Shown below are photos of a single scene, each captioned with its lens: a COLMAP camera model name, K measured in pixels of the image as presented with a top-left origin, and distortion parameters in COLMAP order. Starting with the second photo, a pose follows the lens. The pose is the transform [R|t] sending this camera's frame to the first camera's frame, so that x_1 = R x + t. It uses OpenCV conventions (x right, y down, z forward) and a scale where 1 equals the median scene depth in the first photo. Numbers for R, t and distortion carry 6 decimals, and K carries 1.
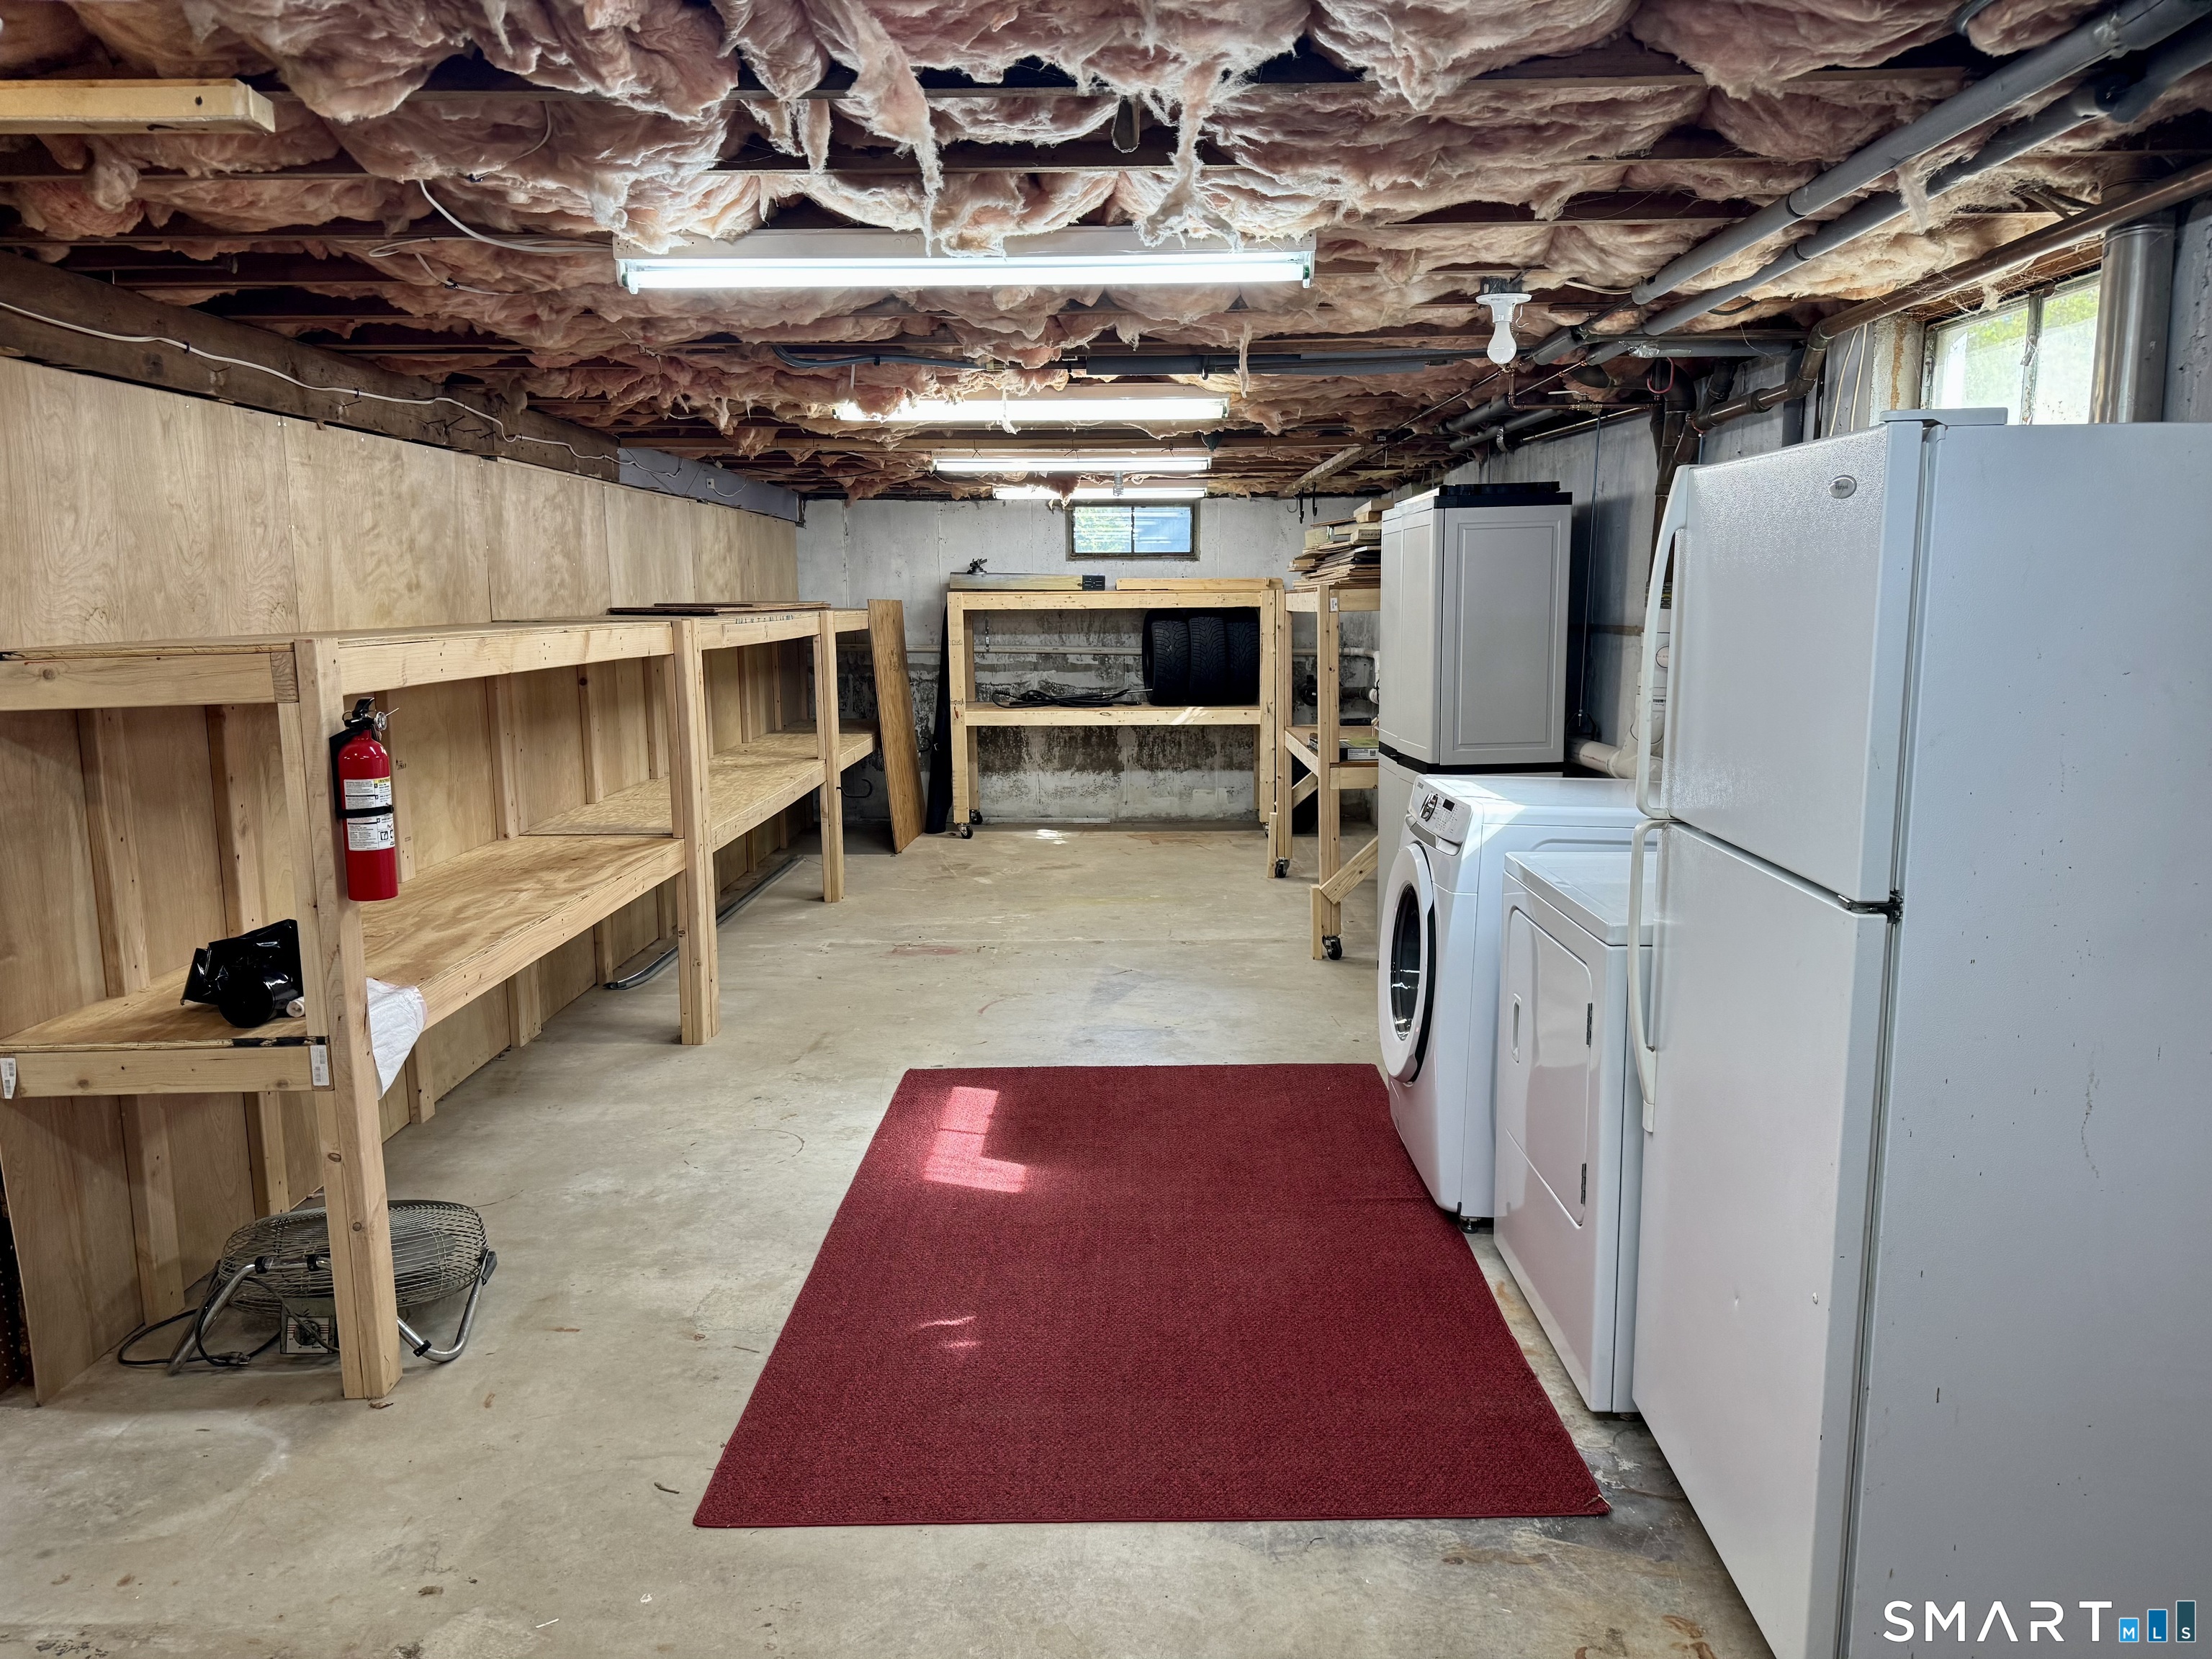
lens RADIAL K [[1553.3, 0, 1109.5], [0, 1553.3, 838.2], [0, 0, 1]] dist [0.079442, -0.094393]
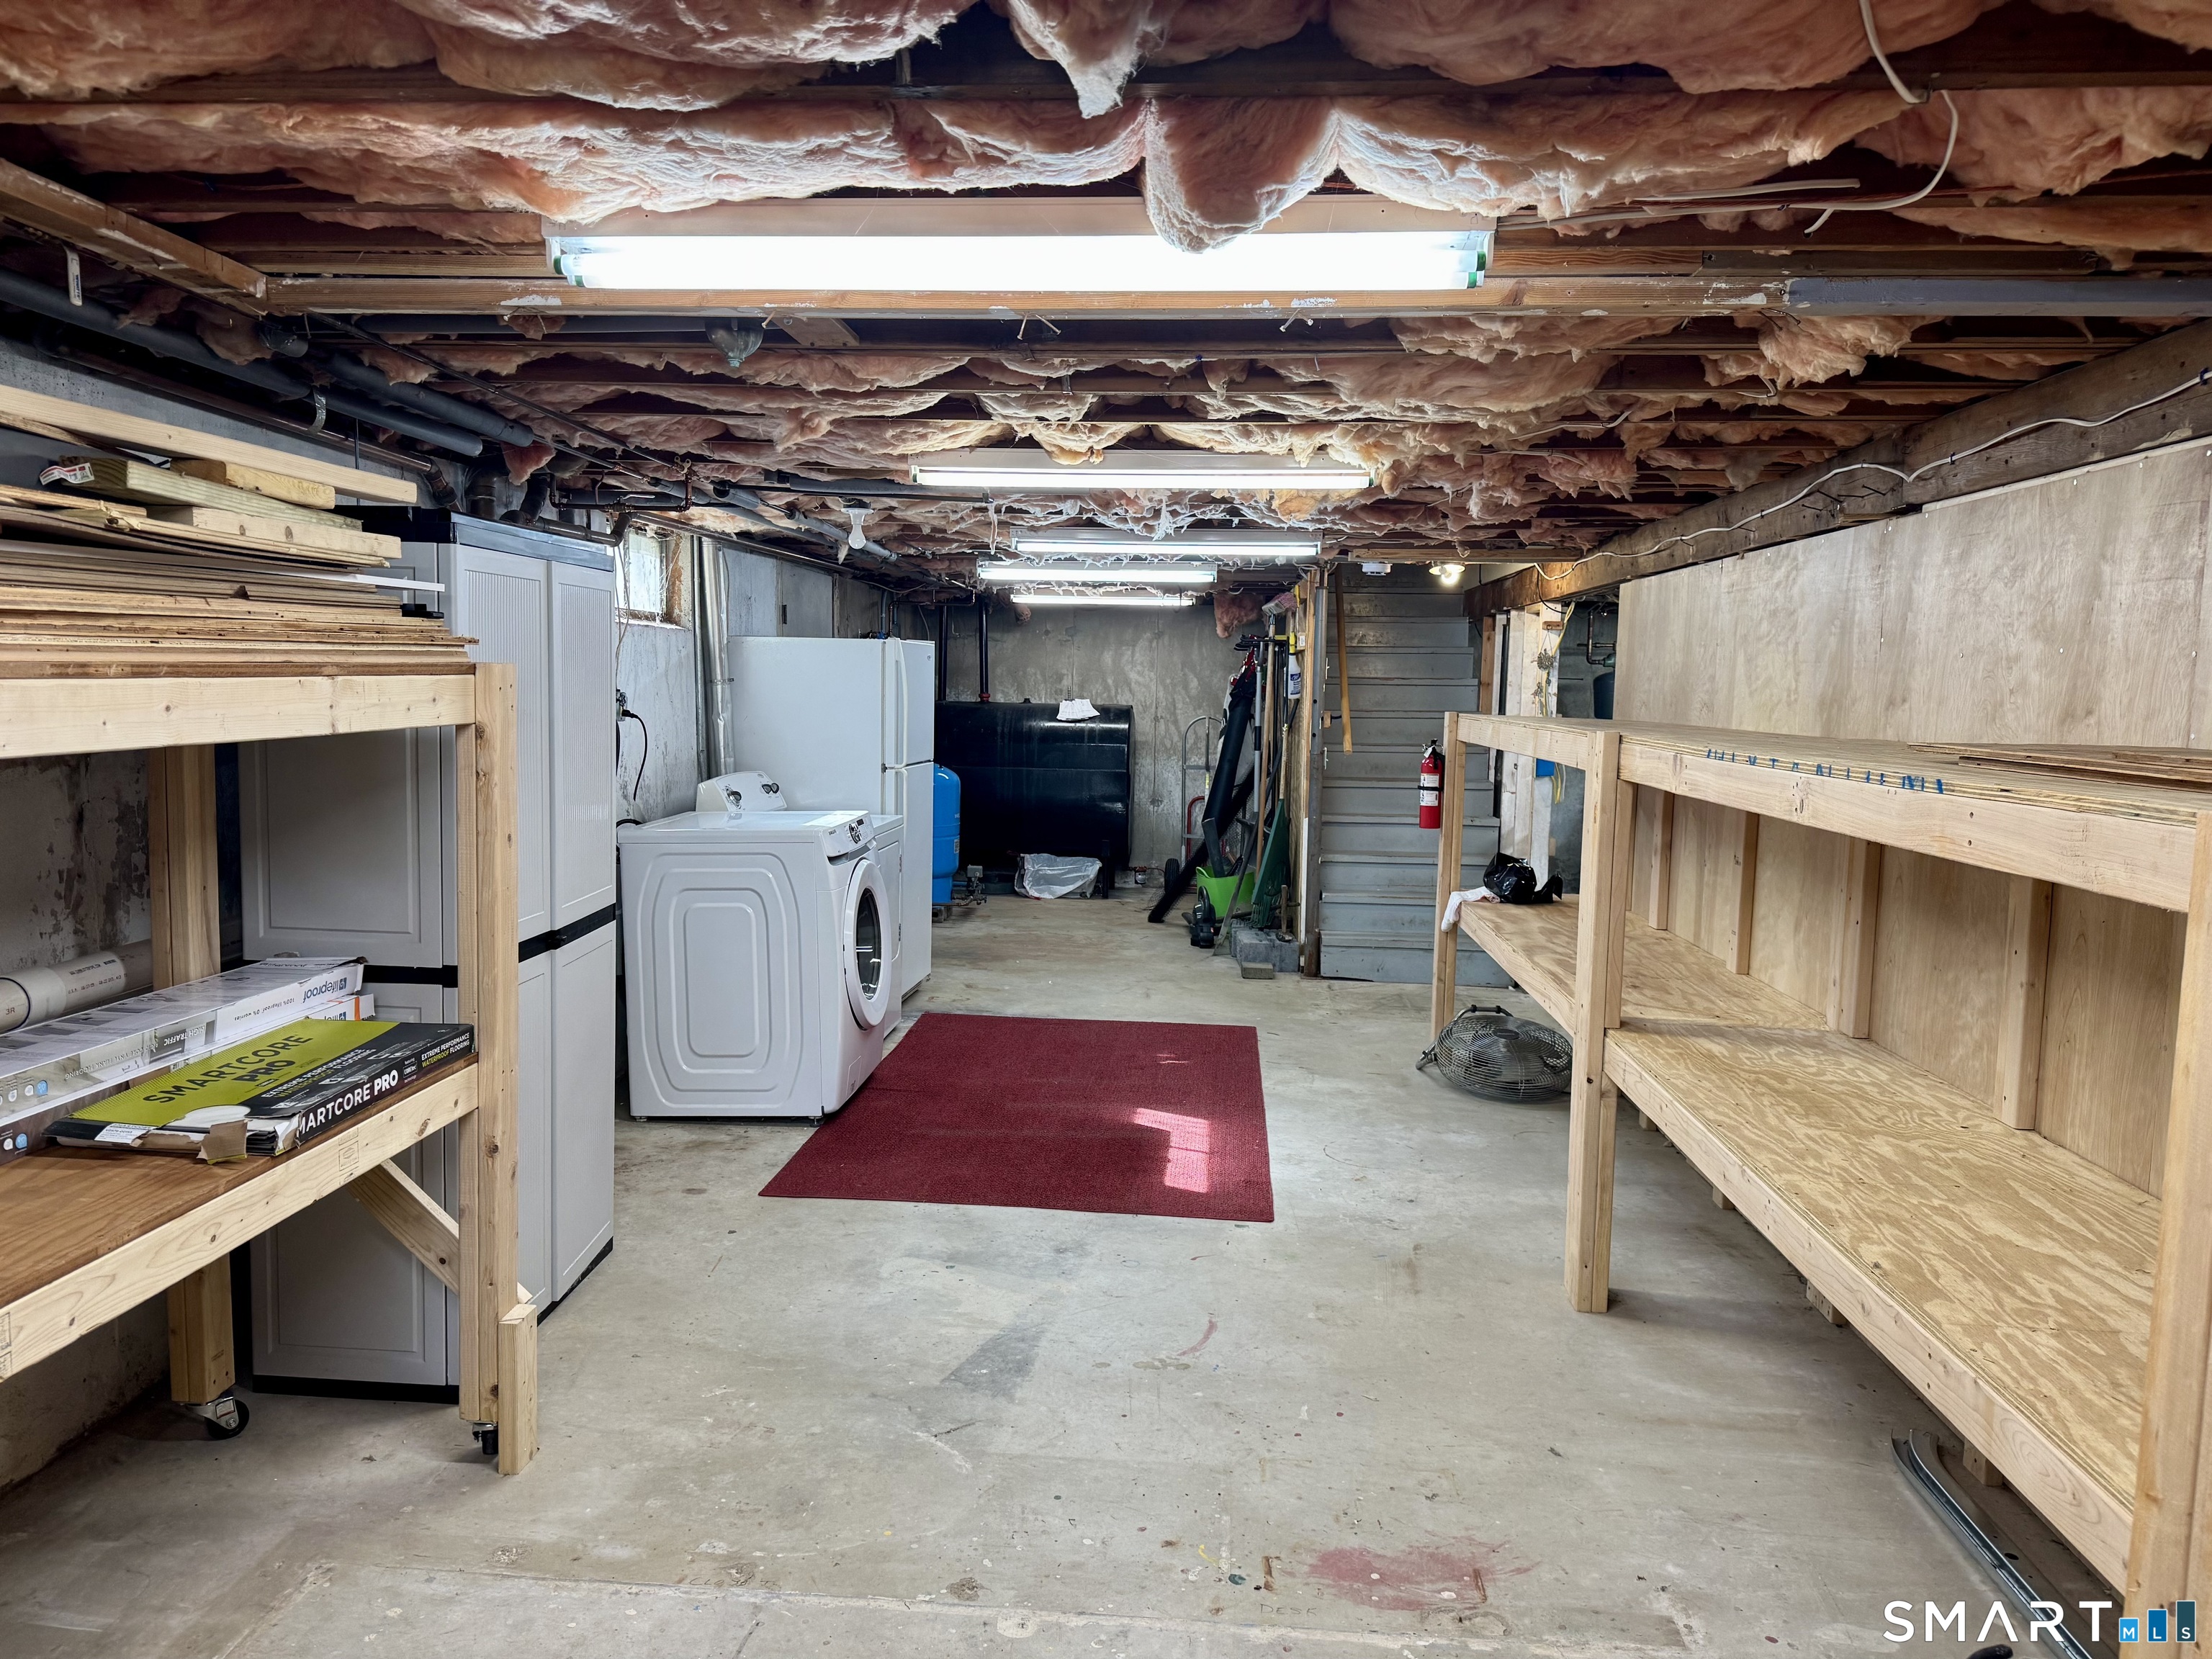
lens RADIAL K [[1553.3, 0, 1103.7], [0, 1553.3, 826.2], [0, 0, 1]] dist [0.079442, -0.094393]
pose [[-0.998119, -0.021736, 0.057318, -0.089080], [-0.006480, 0.967198, 0.253940, -0.328573], [-0.060958, 0.253091, -0.965520, 2.016252]]
